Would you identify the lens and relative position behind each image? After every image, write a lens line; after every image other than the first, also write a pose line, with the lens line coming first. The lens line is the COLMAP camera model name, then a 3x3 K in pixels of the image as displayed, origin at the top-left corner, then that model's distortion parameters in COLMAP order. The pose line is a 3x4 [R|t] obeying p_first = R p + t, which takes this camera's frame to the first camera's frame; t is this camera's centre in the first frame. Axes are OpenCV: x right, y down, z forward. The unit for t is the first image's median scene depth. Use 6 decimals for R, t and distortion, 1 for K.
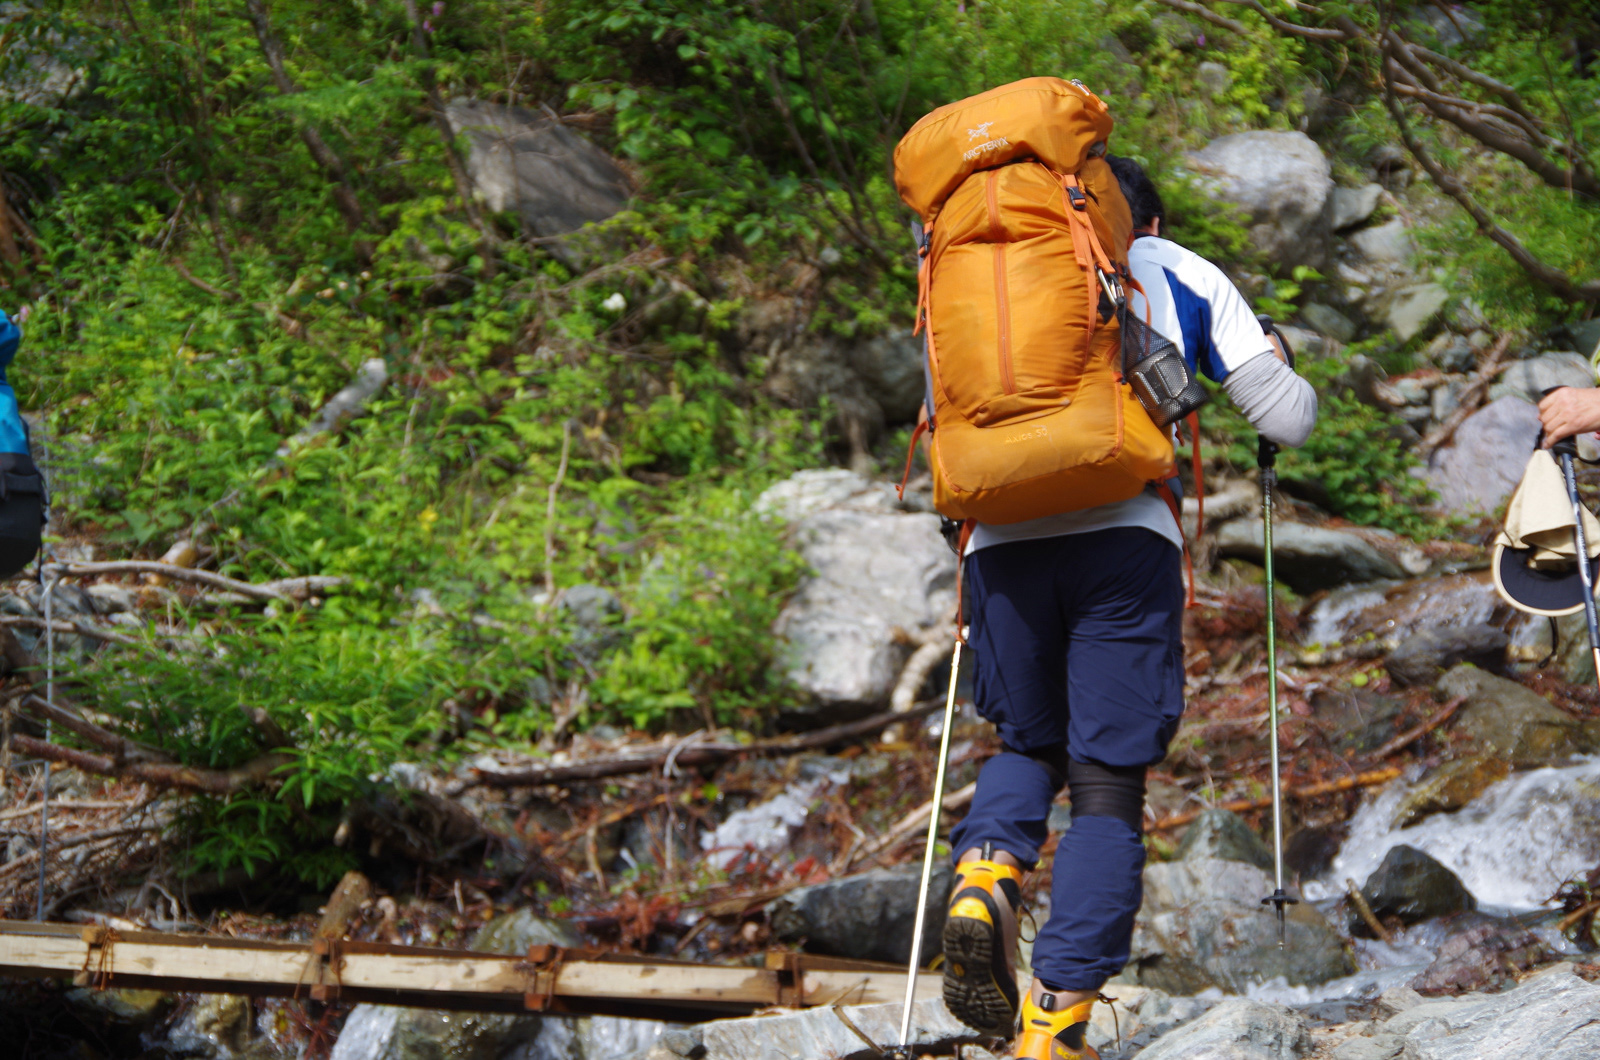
lens RADIAL K [[4135.3, 0, 800.5], [0, 4135.3, 530.2], [0, 0, 1]] dist [0.246744, 0.000000]
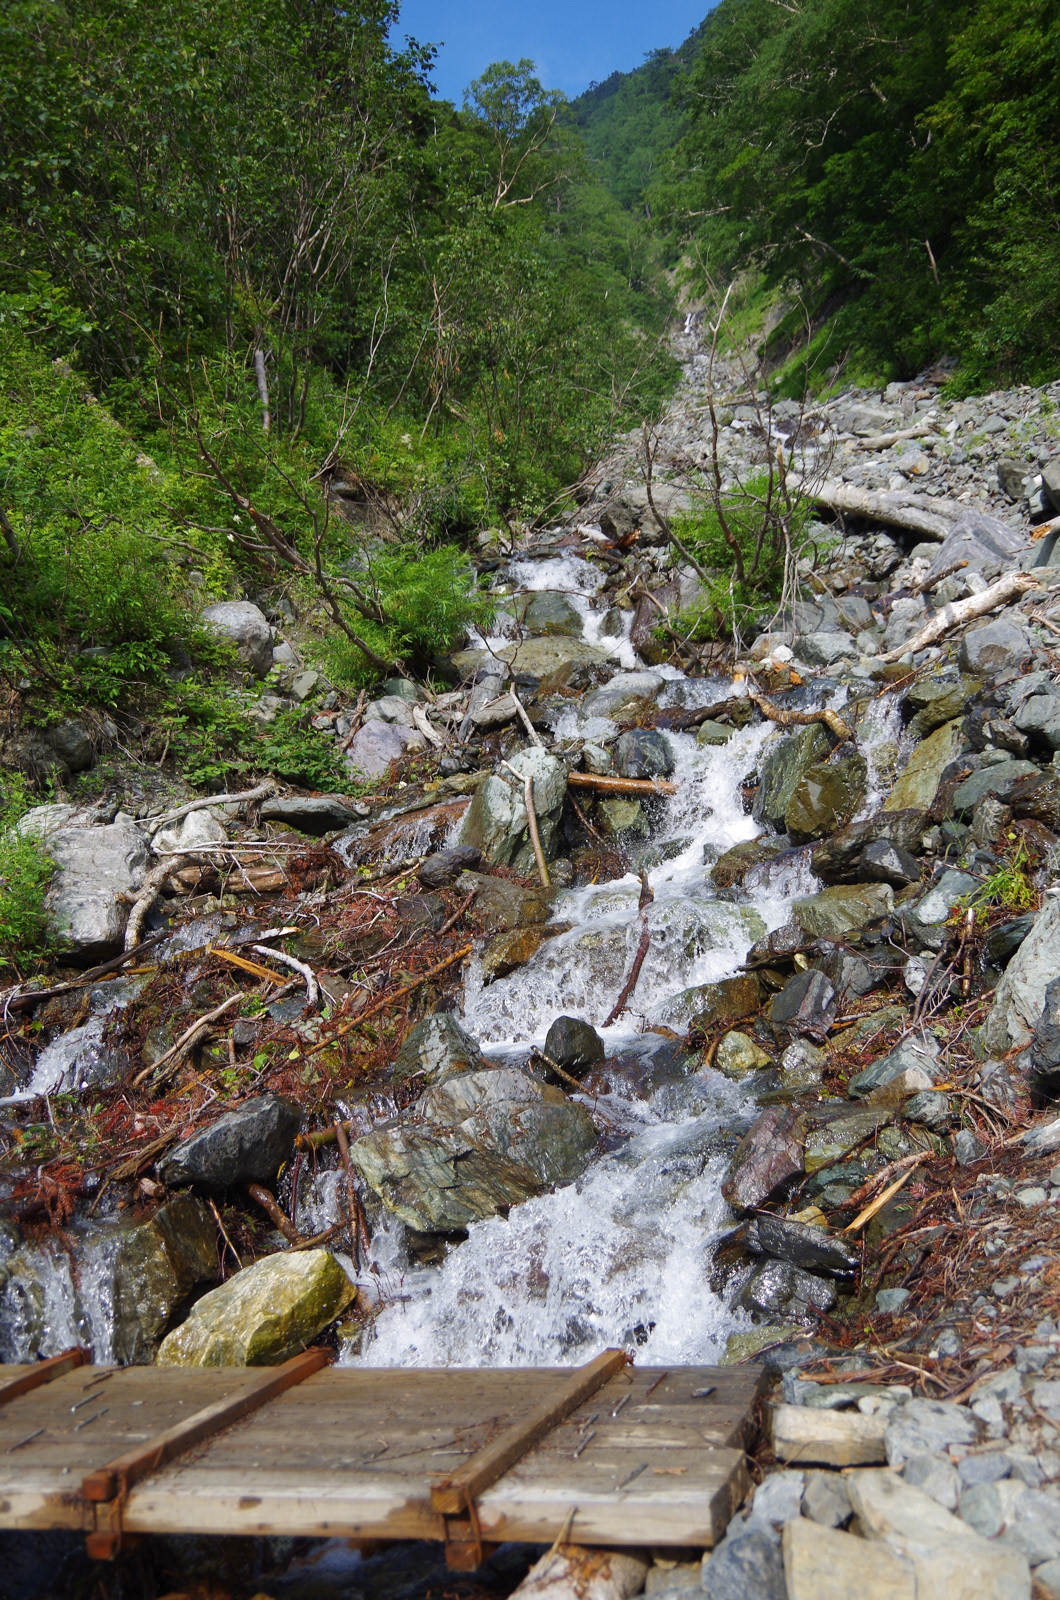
lens RADIAL K [[1479.1, 0, 528.2], [0, 1479.1, 800.3], [0, 0, 1]] dist [-0.049036, 0.000000]
pose [[0.920092, -0.133934, 0.368093, -0.037009], [0.125831, 0.990982, 0.046049, -0.019634], [-0.370941, 0.003948, 0.928648, 0.354108]]
